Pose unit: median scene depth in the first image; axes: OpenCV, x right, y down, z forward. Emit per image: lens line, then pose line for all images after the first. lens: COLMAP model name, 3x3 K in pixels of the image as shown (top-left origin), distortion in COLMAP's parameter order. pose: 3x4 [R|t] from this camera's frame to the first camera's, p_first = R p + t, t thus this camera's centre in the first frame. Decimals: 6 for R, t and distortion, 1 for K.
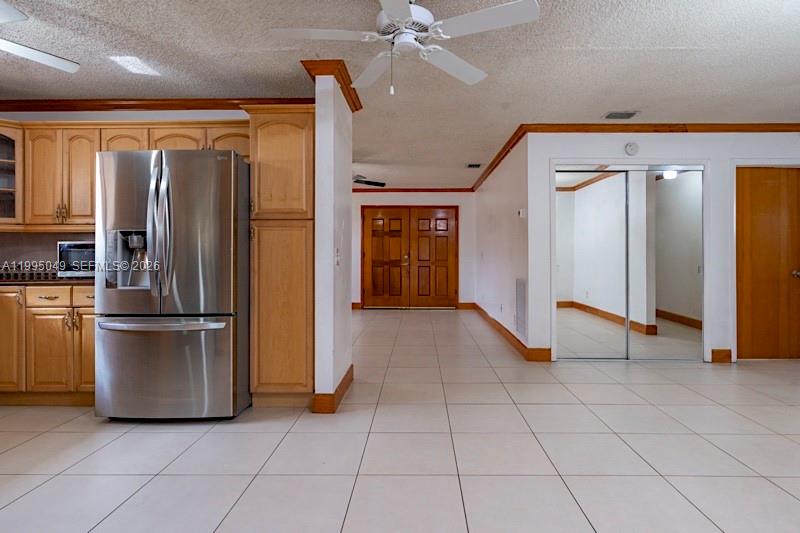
lens RADIAL K [[429.5, 0, 422.1], [0, 429.5, 248.2], [0, 0, 1]] dist [-0.009743, 0.003107]
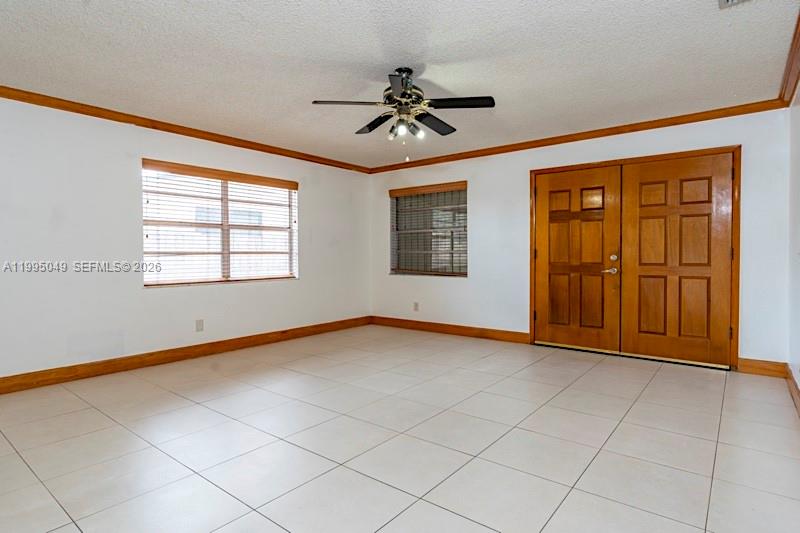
lens RADIAL K [[429.5, 0, 401.6], [0, 429.5, 263.4], [0, 0, 1]] dist [-0.009743, 0.003107]
pose [[0.776686, 0.009612, -0.629815, 0.241186], [0.014045, 0.999371, 0.032572, 0.017591], [0.629732, -0.034144, 0.776062, 1.099557]]
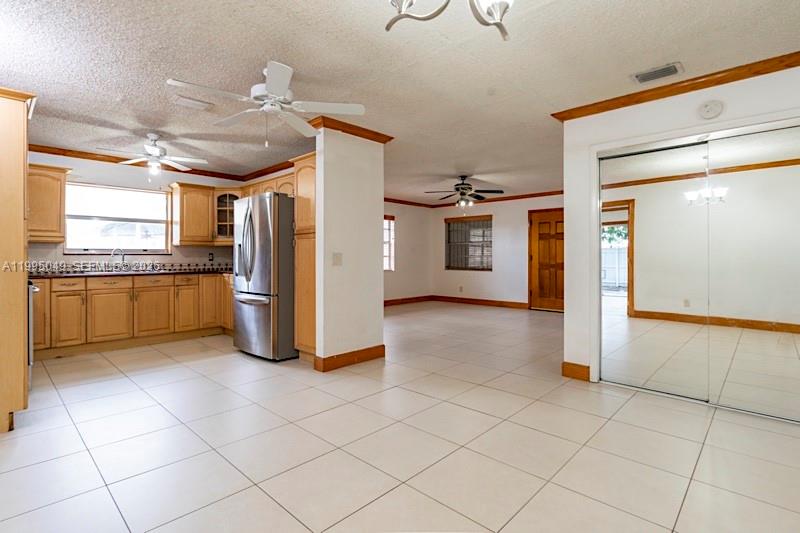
lens RADIAL K [[392.7, 0, 402.2], [0, 392.7, 253.8], [0, 0, 1]] dist [-0.006779, 0.002535]
pose [[0.726922, -0.005655, -0.686697, 0.757915], [0.009513, 0.999953, 0.001836, 0.003148], [0.686654, -0.007867, 0.726942, 0.228349]]
